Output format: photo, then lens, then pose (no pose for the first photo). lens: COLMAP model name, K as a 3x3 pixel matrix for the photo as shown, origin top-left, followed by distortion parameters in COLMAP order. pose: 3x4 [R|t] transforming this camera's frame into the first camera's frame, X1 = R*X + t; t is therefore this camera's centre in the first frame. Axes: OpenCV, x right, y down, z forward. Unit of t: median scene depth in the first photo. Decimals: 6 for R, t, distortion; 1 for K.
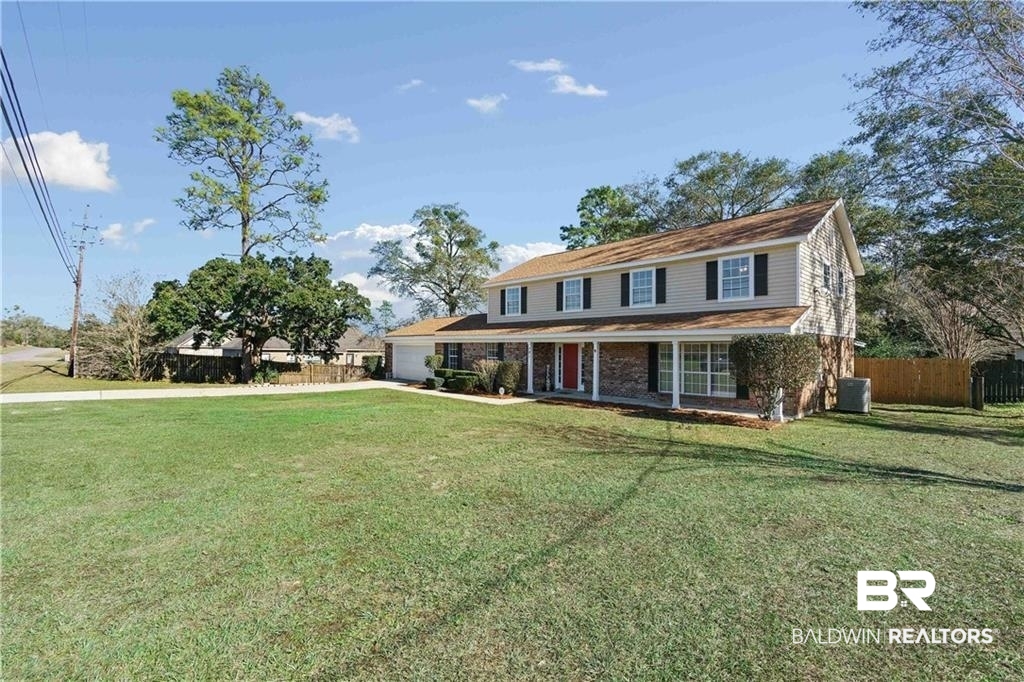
lens RADIAL K [[444.0, 0, 508.6], [0, 444.0, 338.6], [0, 0, 1]] dist [0.000691, 0.000541]
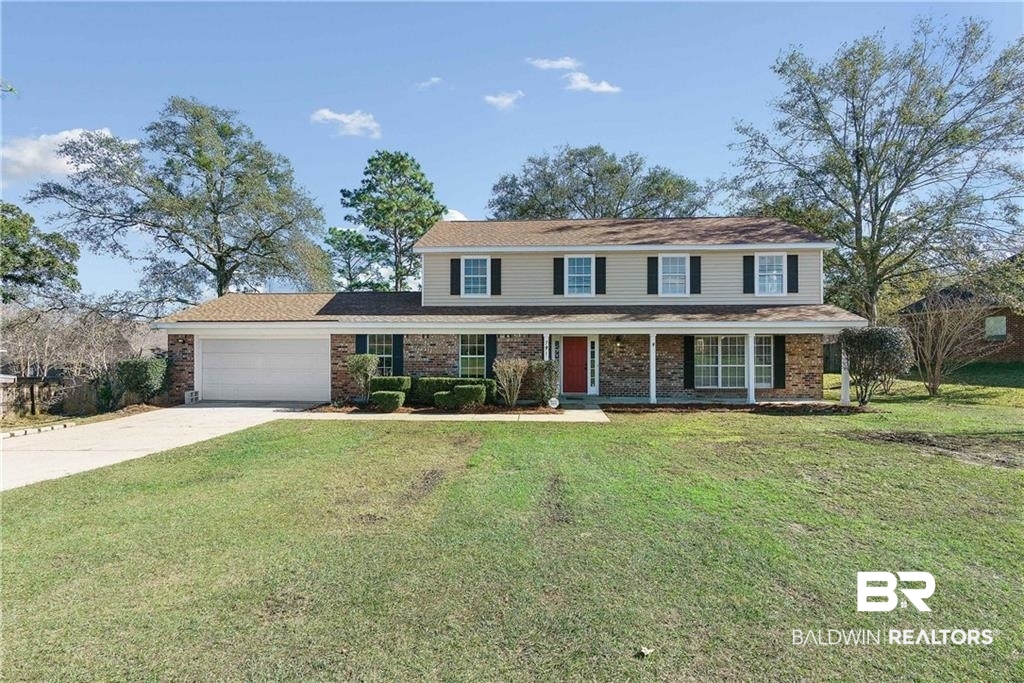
lens RADIAL K [[444.0, 0, 512.1], [0, 444.0, 344.8], [0, 0, 1]] dist [0.000691, 0.000541]
pose [[0.724102, -0.008353, 0.689643, -0.523262], [-0.009747, 0.999703, 0.022343, 0.010286], [-0.689624, -0.022901, 0.723805, 0.520077]]
